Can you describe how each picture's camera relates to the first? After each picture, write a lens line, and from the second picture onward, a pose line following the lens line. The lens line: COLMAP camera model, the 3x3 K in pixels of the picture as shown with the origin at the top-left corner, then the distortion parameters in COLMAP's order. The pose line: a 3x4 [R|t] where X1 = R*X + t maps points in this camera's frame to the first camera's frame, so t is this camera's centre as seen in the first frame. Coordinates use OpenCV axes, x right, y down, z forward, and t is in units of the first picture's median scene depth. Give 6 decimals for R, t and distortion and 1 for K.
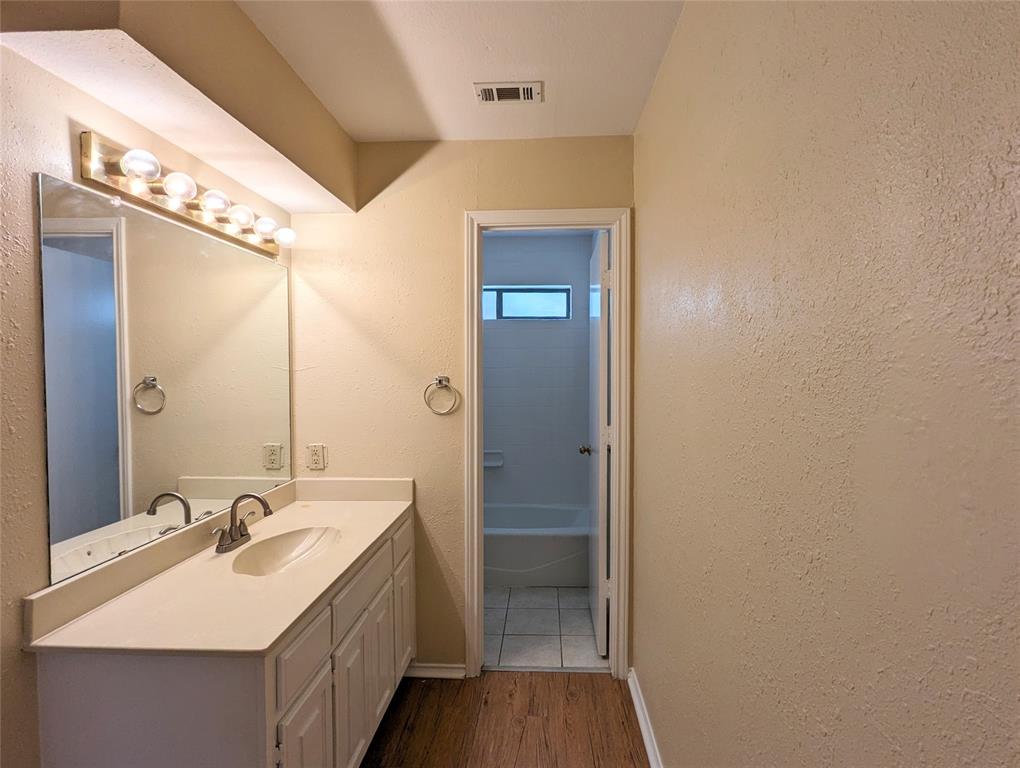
lens RADIAL K [[482.2, 0, 516.1], [0, 482.2, 384.4], [0, 0, 1]] dist [-0.004771, 0.002333]
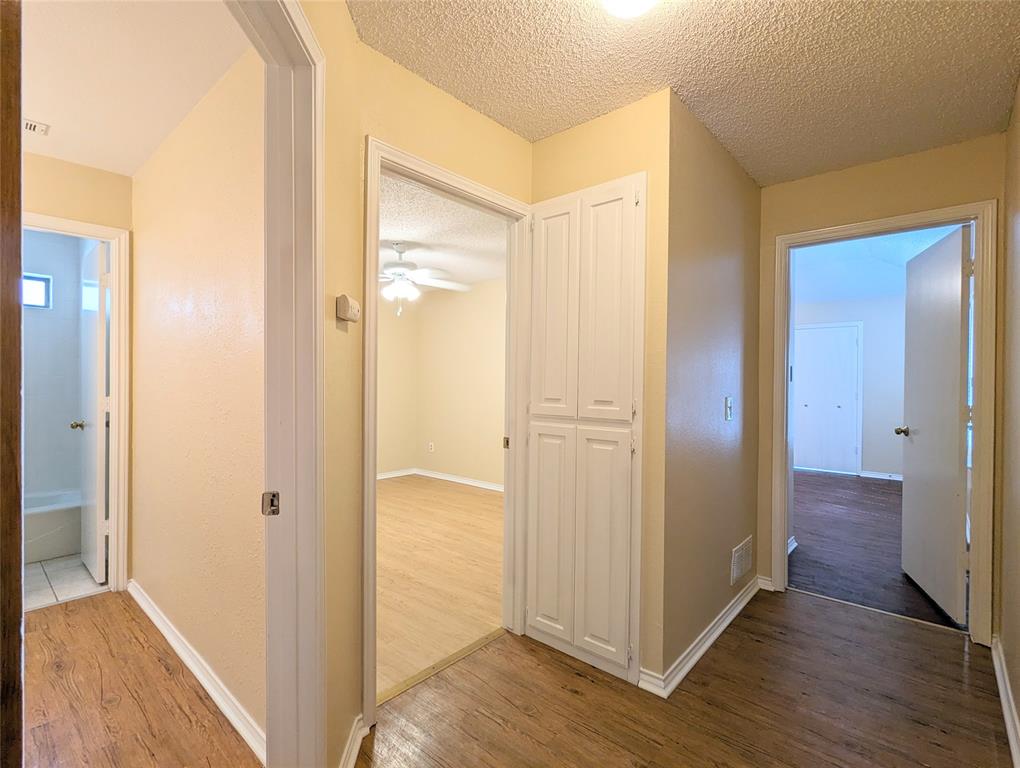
lens RADIAL K [[482.2, 0, 518.7], [0, 482.2, 384.3], [0, 0, 1]] dist [-0.004771, 0.002333]
pose [[0.596300, 0.005355, 0.802744, -0.177633], [0.019957, 0.999570, -0.021493, 0.103721], [-0.802514, 0.028837, 0.595936, -0.616202]]
